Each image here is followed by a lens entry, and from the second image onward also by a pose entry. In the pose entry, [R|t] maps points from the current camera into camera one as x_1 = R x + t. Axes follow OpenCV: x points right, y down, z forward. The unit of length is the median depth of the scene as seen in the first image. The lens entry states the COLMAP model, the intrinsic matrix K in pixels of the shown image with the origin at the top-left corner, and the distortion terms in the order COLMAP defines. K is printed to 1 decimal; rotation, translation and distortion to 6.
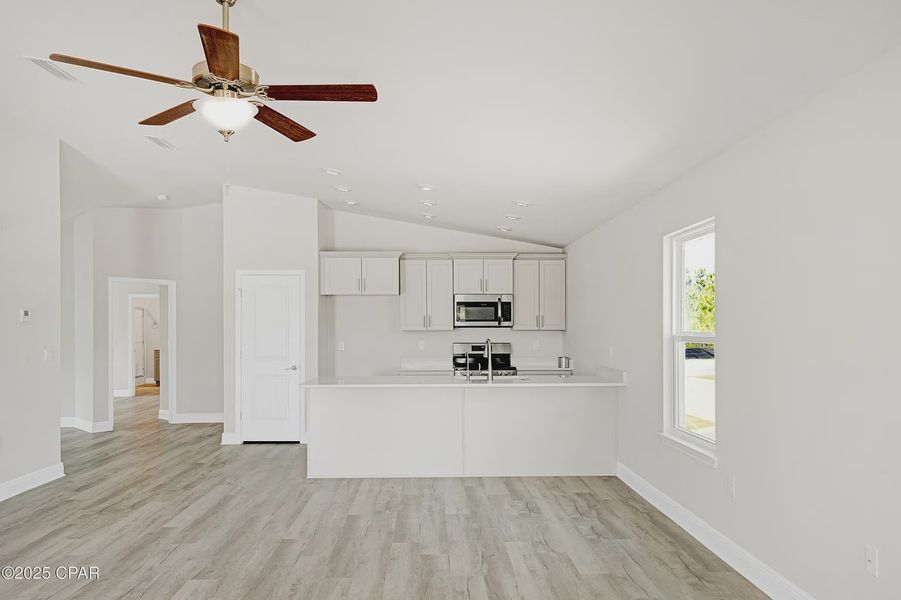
lens RADIAL K [[653.1, 0, 441.5], [0, 653.1, 323.3], [0, 0, 1]] dist [0.004425, -0.000998]
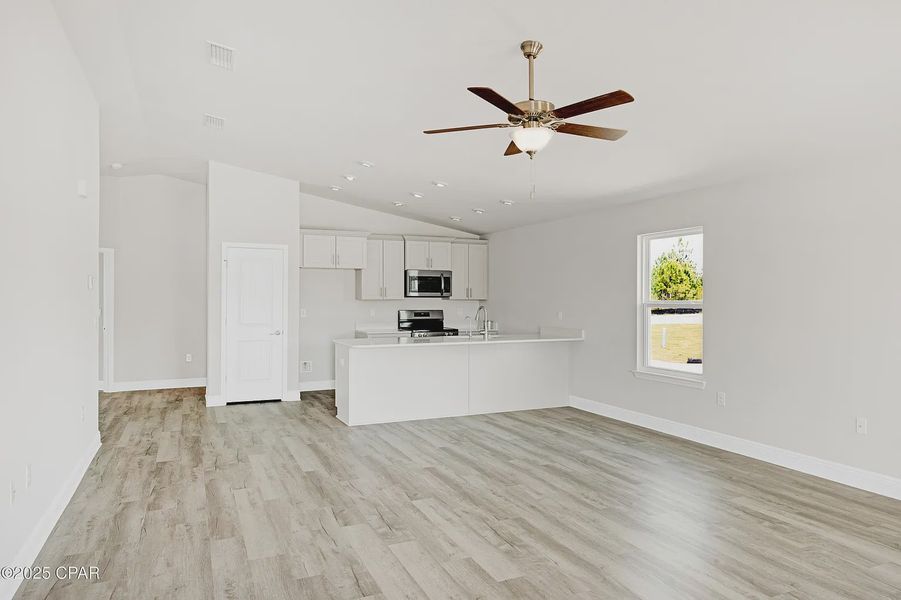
lens RADIAL K [[579.8, 0, 446.1], [0, 579.8, 298.9], [0, 0, 1]] dist [0.005714, -0.002378]
pose [[0.921655, 0.003503, 0.387996, -0.506723], [-0.006944, 0.999948, 0.007467, 0.001490], [-0.387949, -0.009576, 0.921631, -0.020517]]
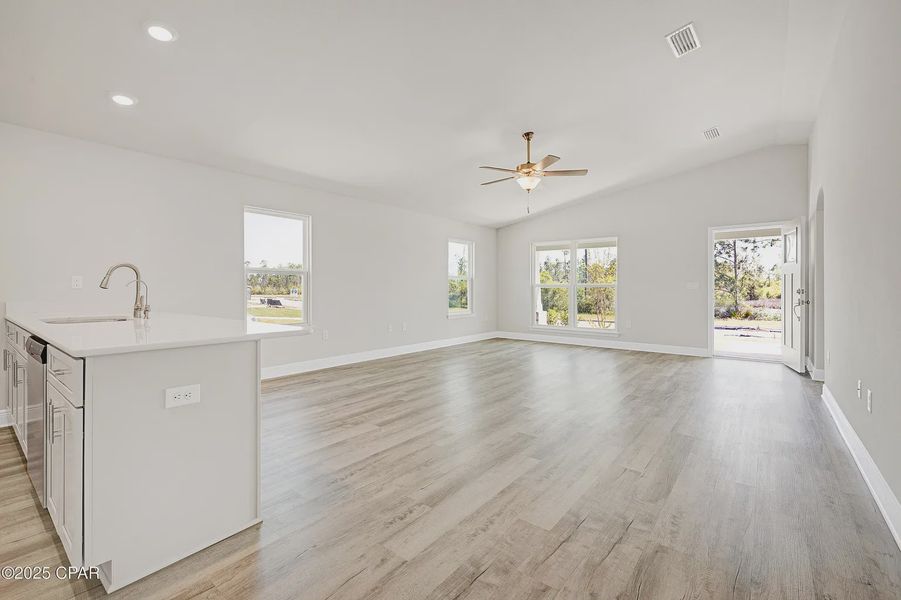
lens RADIAL K [[398.3, 0, 447.8], [0, 398.3, 292.9], [0, 0, 1]] dist [-0.000456, -0.000002]
pose [[-0.767563, -0.002608, 0.640968, -0.586586], [-0.000521, 0.999994, 0.003444, 0.063286], [-0.640974, 0.002309, -0.767559, 1.295582]]
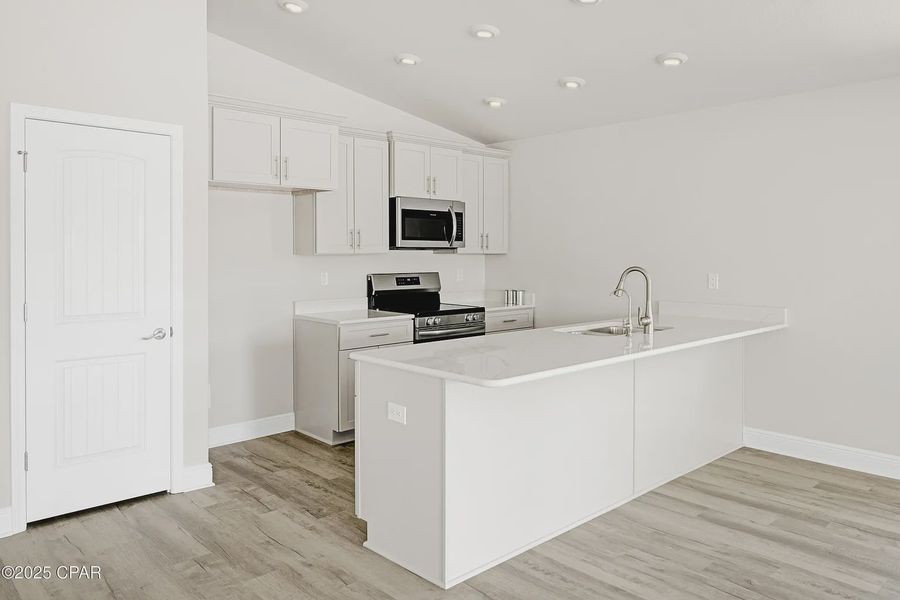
lens RADIAL K [[652.3, 0, 453.2], [0, 652.3, 263.8], [0, 0, 1]] dist [0.004425, -0.000998]
pose [[0.742189, -0.011262, 0.670096, -0.561300], [-0.008432, 0.999623, 0.026139, 0.005124], [-0.670137, -0.025050, 0.741814, 0.762367]]
